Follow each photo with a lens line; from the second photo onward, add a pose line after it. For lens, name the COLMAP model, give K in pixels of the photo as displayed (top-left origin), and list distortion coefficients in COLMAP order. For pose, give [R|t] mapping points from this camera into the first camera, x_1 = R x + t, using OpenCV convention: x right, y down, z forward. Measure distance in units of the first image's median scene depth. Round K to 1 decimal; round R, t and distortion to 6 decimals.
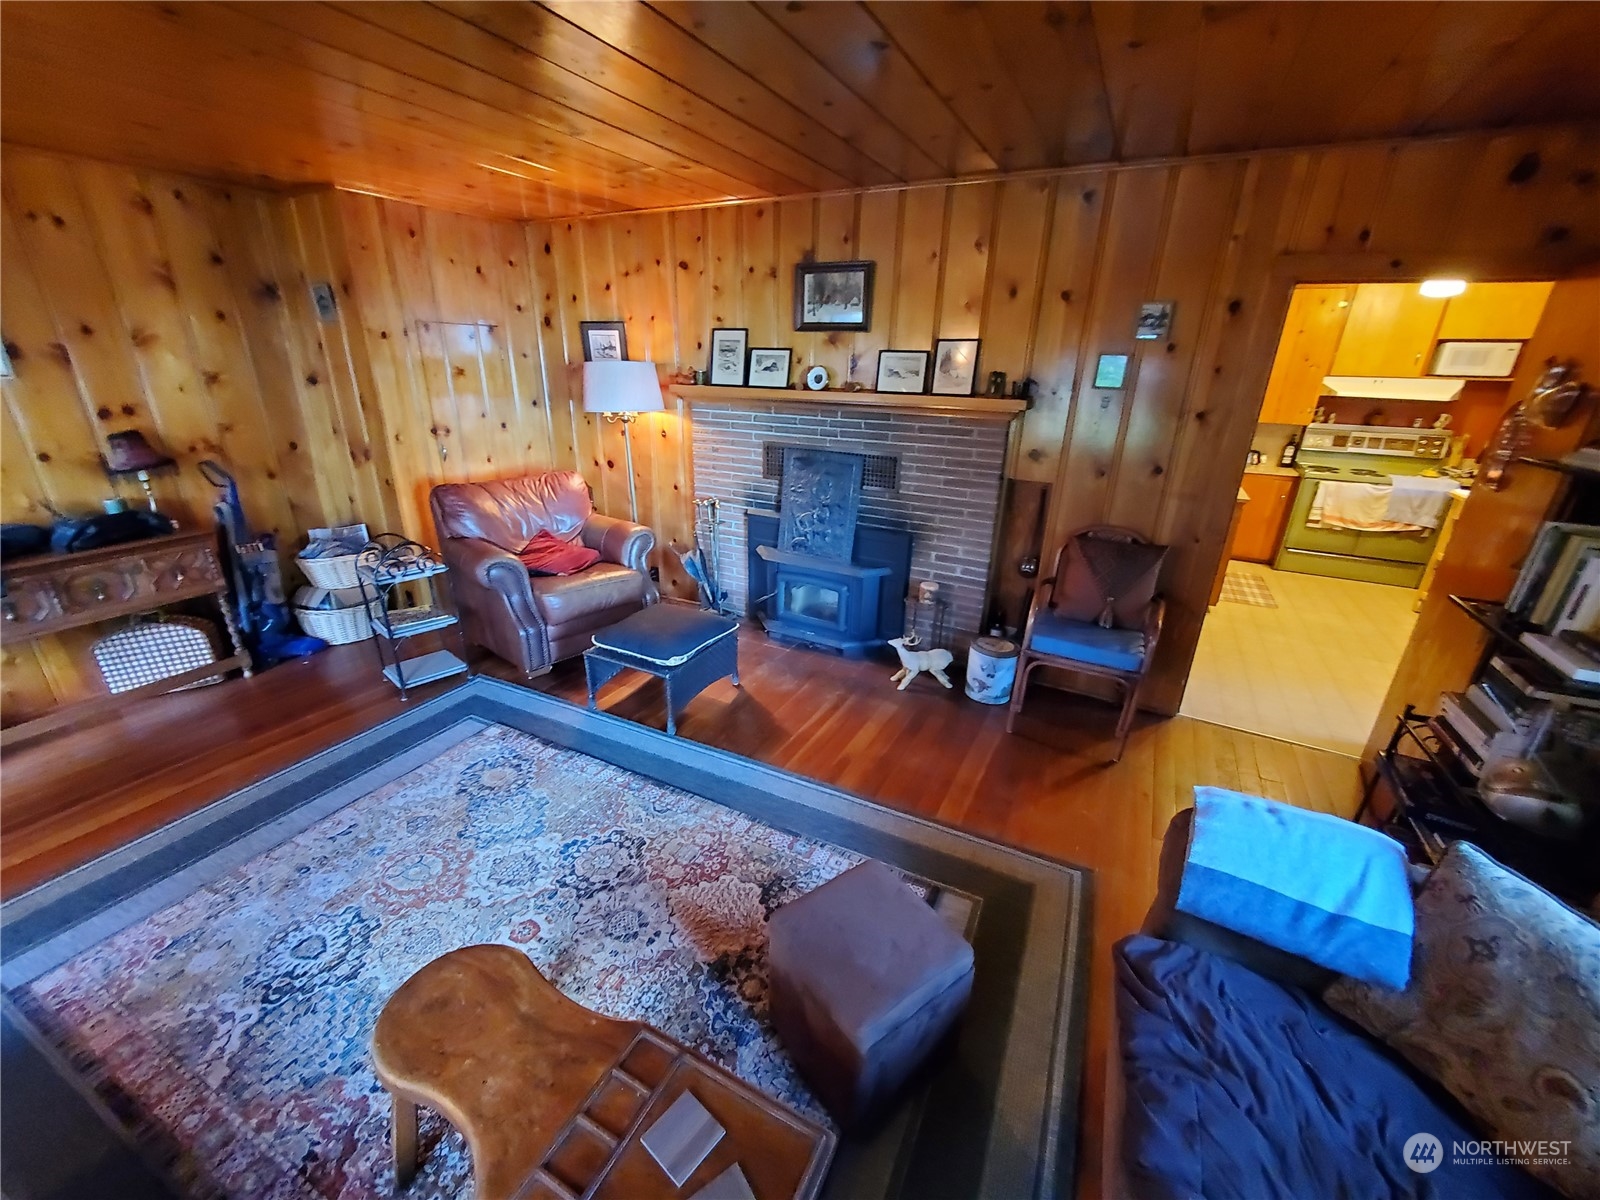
lens RADIAL K [[641.2, 0, 815.0], [0, 641.2, 609.7], [0, 0, 1]] dist [0.016337, 0.000091]
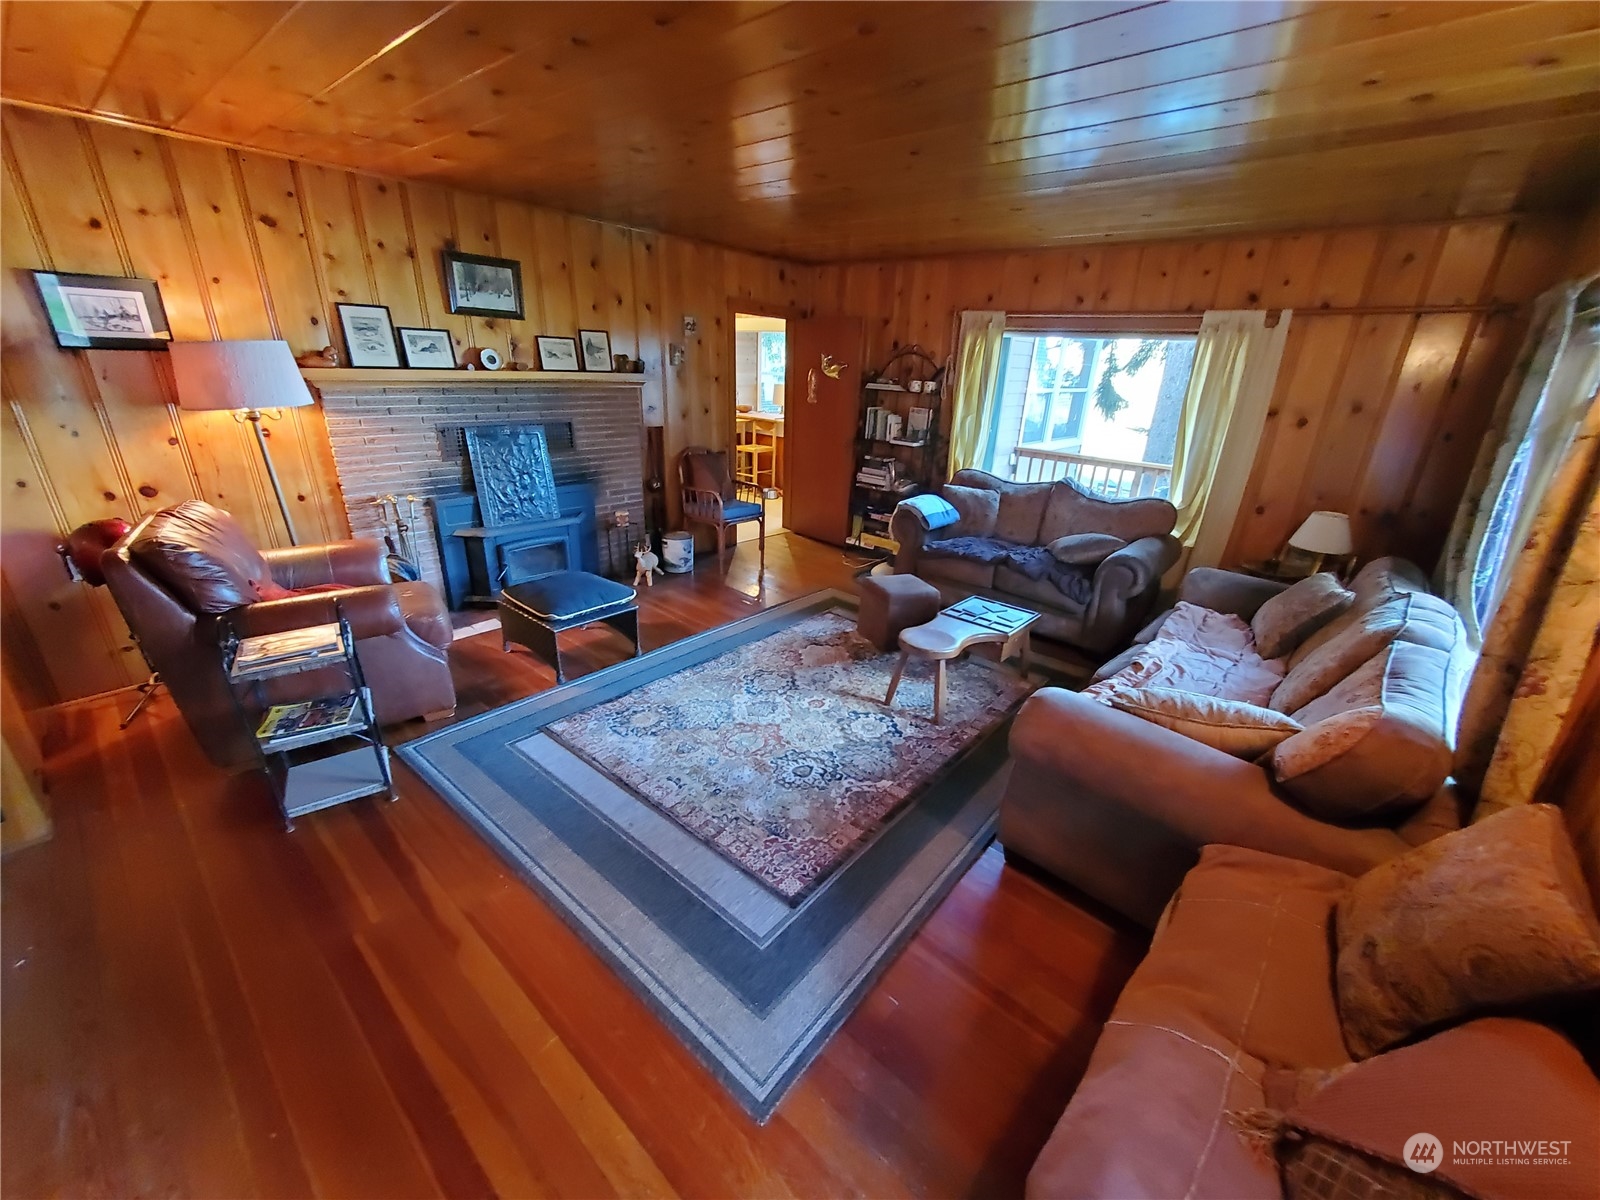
lens RADIAL K [[628.3, 0, 825.9], [0, 628.3, 612.0], [0, 0, 1]] dist [-0.011427, -0.000516]
pose [[0.215626, -0.371406, 0.903085, -1.022265], [0.319149, 0.900855, 0.294286, -0.103584], [-0.922848, 0.224763, 0.312782, 0.236070]]
